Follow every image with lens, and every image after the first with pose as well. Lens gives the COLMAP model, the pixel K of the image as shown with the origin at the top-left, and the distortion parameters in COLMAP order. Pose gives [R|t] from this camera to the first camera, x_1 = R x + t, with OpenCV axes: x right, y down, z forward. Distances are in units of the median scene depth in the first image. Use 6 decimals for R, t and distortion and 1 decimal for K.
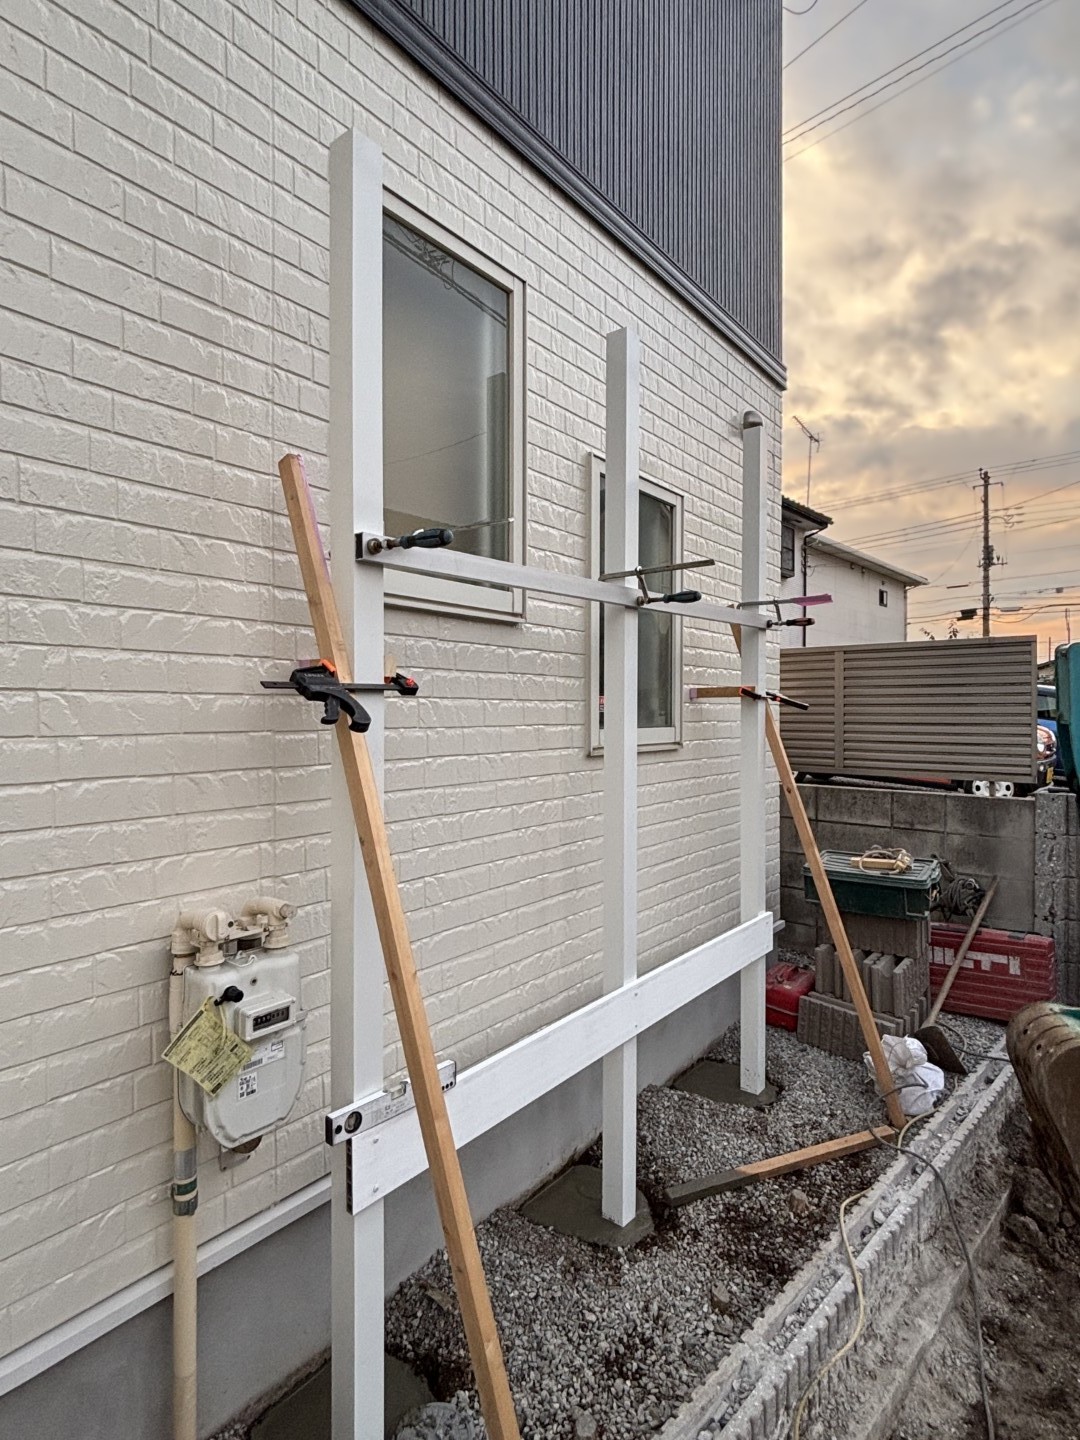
lens RADIAL K [[757.1, 0, 538.1], [0, 757.1, 714.9], [0, 0, 1]] dist [-0.007505, 0.002132]
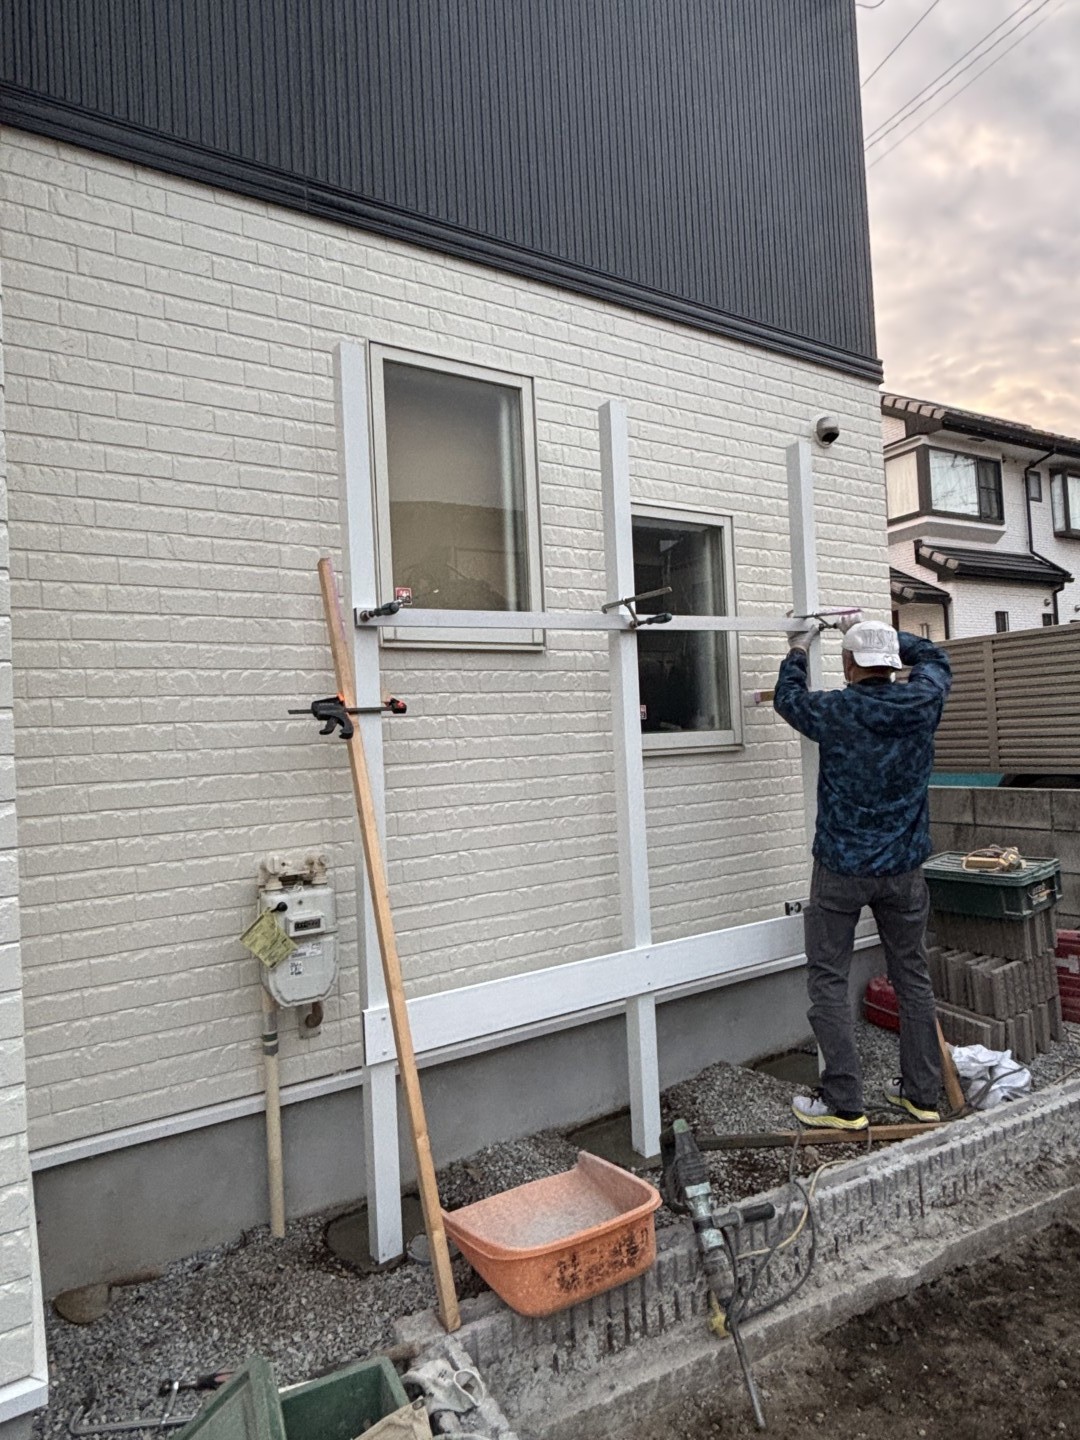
lens RADIAL K [[844.4, 0, 544.4], [0, 844.4, 715.1], [0, 0, 1]] dist [0.008796, -0.020093]
pose [[0.945099, -0.054372, -0.322230, 0.397676], [0.046287, 0.998393, -0.032704, 0.027532], [0.323490, 0.015993, 0.946096, -0.285460]]
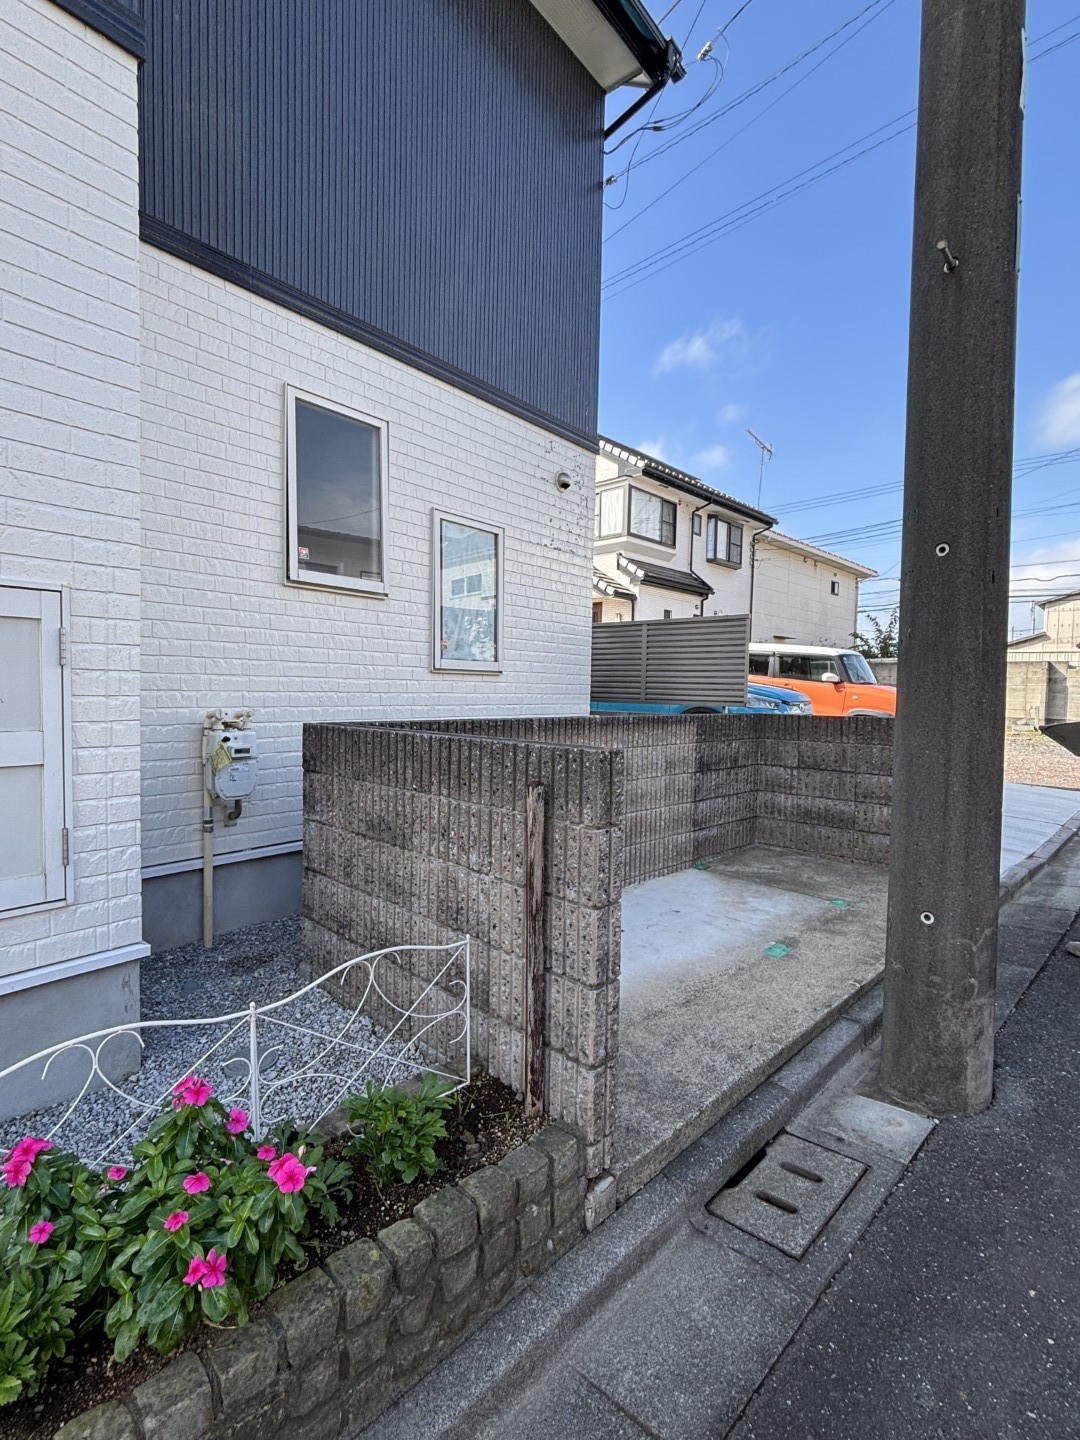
lens RADIAL K [[696.1, 0, 541.3], [0, 696.1, 712.5], [0, 0, 1]] dist [0.009537, -0.001486]
pose [[0.999695, 0.020128, -0.014282, 0.393210], [-0.019670, 0.999309, 0.031539, 0.101439], [0.014907, -0.031248, 0.999400, -0.763209]]
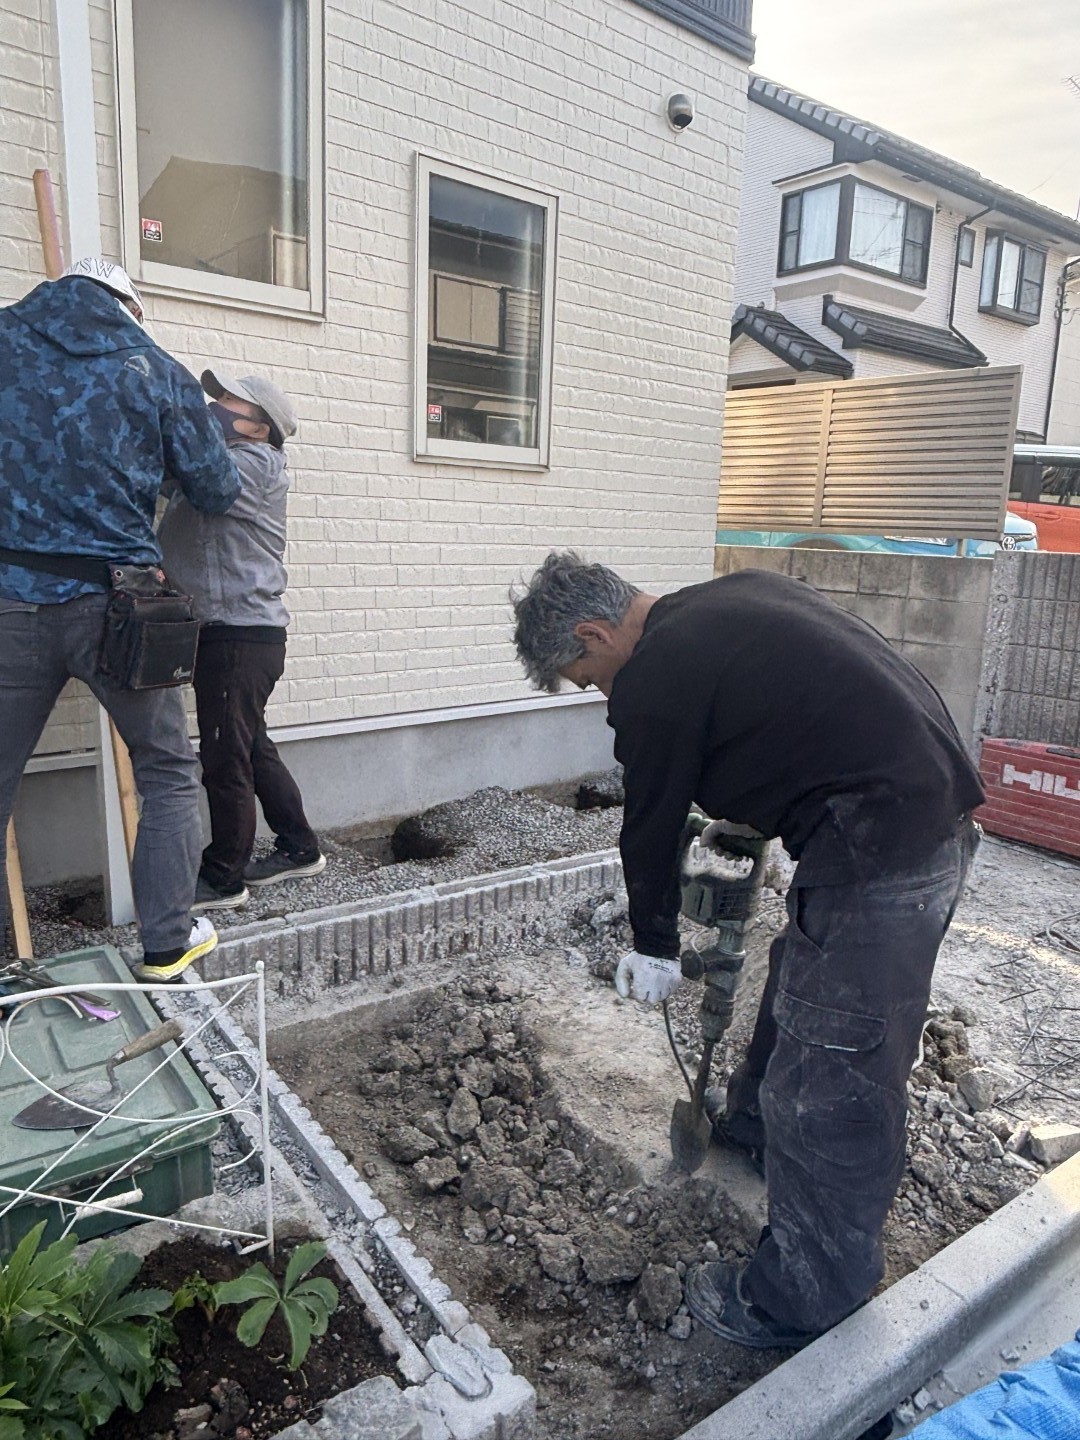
lens RADIAL K [[992.2, 0, 545.5], [0, 992.2, 715.5], [0, 0, 1]] dist [0.028761, -0.046011]
pose [[0.983230, 0.068071, -0.169193, 0.551859], [-0.035538, 0.981460, 0.188342, 0.145748], [0.178876, -0.179171, 0.967420, -0.422030]]
